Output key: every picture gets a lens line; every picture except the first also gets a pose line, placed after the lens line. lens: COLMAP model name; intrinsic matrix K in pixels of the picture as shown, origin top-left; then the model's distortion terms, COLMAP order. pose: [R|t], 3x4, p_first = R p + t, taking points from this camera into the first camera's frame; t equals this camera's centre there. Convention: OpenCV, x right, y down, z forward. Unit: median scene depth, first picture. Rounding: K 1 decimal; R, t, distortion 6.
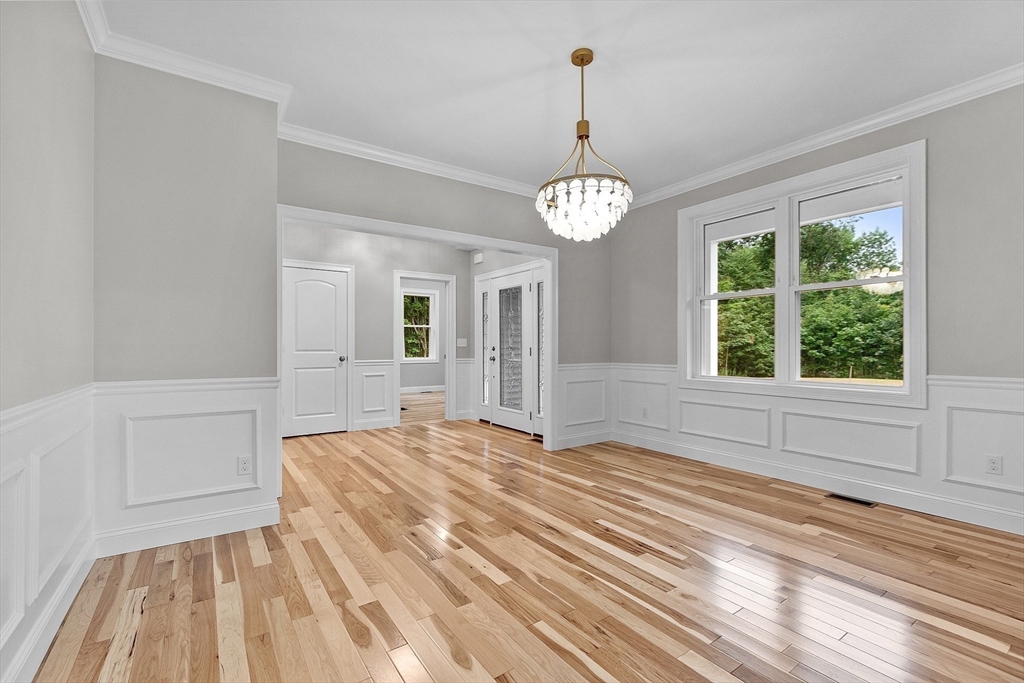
lens RADIAL K [[449.4, 0, 502.1], [0, 449.4, 339.7], [0, 0, 1]] dist [0.000478, 0.000082]
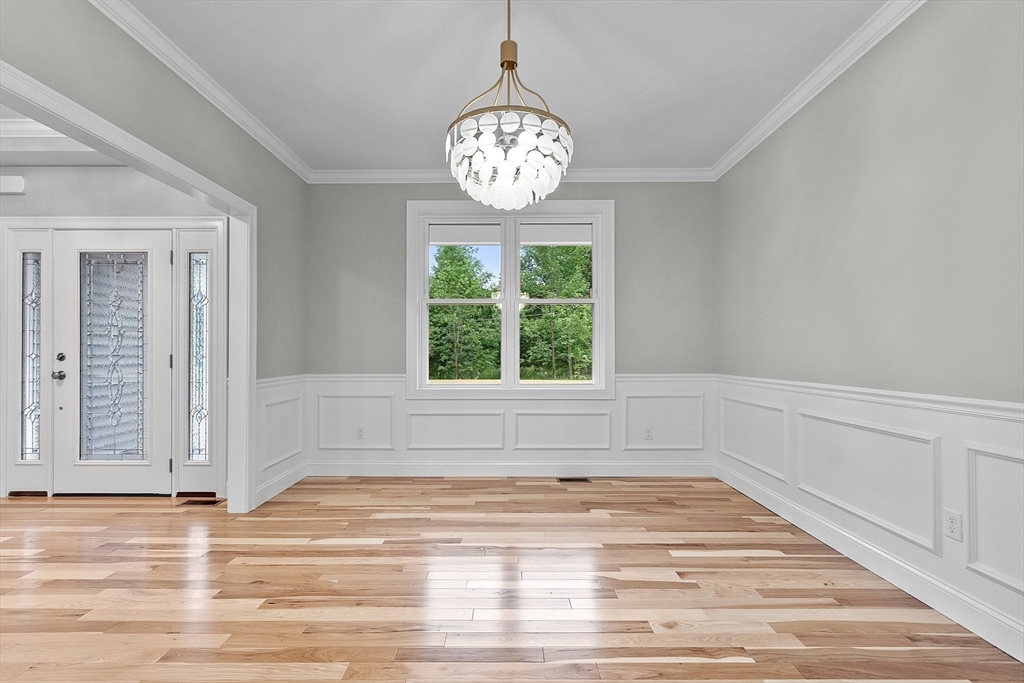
lens RADIAL K [[449.4, 0, 511.1], [0, 449.4, 350.5], [0, 0, 1]] dist [0.000478, 0.000082]
pose [[0.558127, 0.006359, 0.829731, -0.291240], [-0.013140, 0.999913, 0.001176, 0.007026], [-0.829651, -0.011558, 0.558162, 0.415549]]
